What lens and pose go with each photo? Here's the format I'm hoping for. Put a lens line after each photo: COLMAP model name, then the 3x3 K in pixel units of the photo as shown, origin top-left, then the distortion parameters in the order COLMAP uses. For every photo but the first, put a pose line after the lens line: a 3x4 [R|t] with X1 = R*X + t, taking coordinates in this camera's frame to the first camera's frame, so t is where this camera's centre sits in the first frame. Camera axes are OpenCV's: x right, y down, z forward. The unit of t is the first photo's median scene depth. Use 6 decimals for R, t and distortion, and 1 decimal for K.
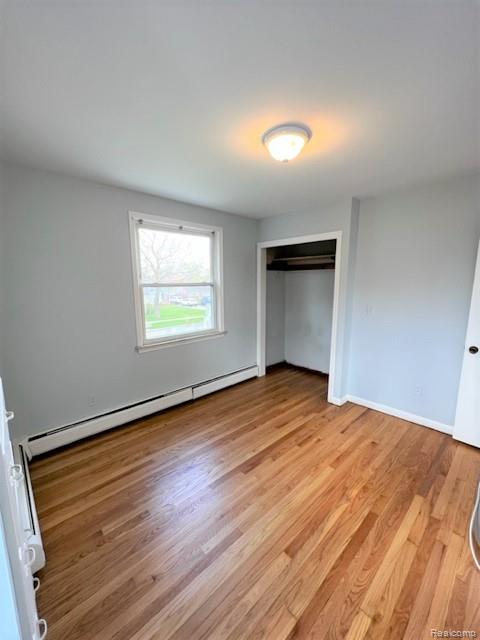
lens RADIAL K [[258.0, 0, 237.6], [0, 258.0, 322.7], [0, 0, 1]] dist [-0.000084, -0.000187]
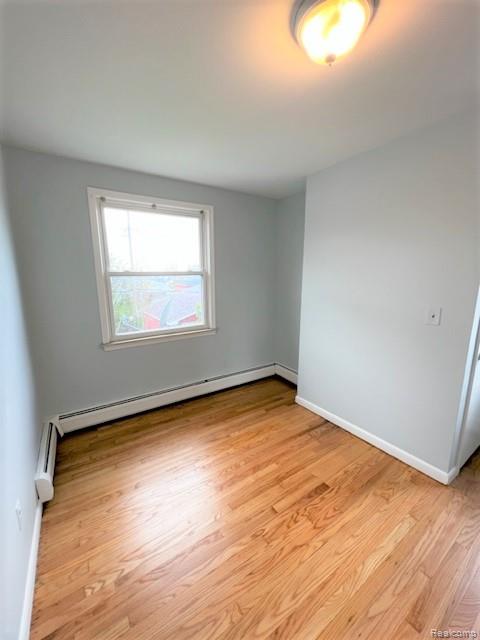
lens RADIAL K [[258.0, 0, 237.6], [0, 258.0, 322.7], [0, 0, 1]] dist [-0.000084, -0.000187]
pose [[0.983881, 0.038145, -0.174709, 0.185496], [-0.030821, 0.998536, 0.044446, -0.026816], [0.176148, -0.038345, 0.983616, 0.169683]]
